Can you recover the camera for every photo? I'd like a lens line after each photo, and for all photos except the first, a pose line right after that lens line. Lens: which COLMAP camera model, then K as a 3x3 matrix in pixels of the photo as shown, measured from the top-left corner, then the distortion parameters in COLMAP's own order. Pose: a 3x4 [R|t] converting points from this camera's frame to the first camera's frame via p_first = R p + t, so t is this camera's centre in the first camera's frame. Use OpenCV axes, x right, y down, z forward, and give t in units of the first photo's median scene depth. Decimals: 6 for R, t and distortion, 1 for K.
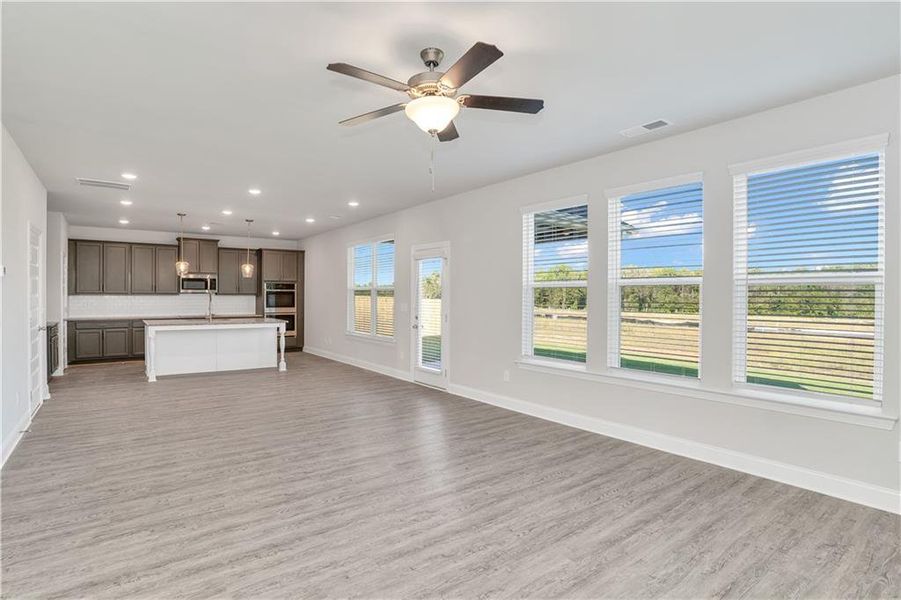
lens RADIAL K [[459.3, 0, 450.5], [0, 459.3, 300.0], [0, 0, 1]] dist [-0.083145, 0.036042]
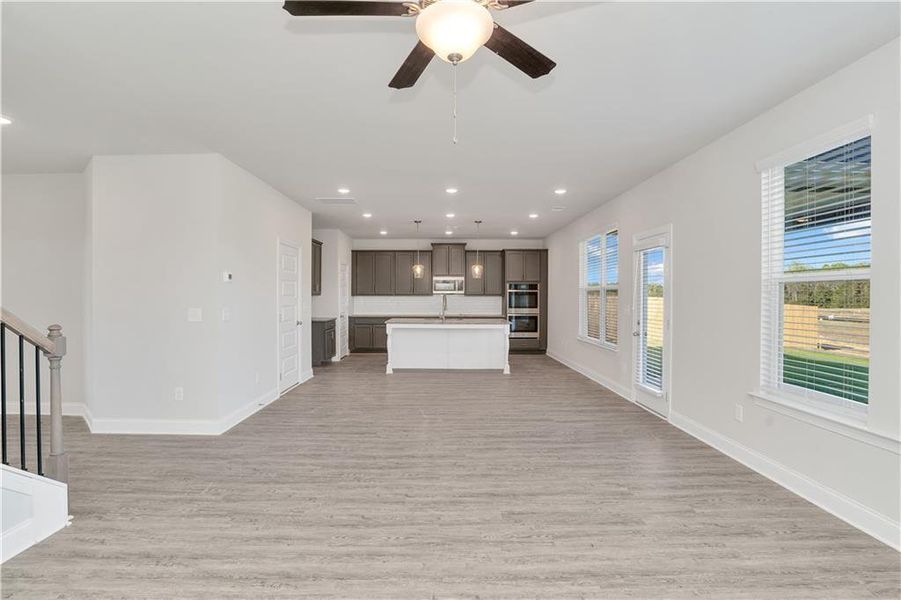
lens RADIAL K [[459.3, 0, 450.5], [0, 459.3, 300.0], [0, 0, 1]] dist [-0.083145, 0.036042]
pose [[0.801271, 0.002201, -0.598298, 0.208953], [-0.003434, 0.999994, -0.000920, 0.000025], [0.598292, 0.002791, 0.801273, 0.255729]]
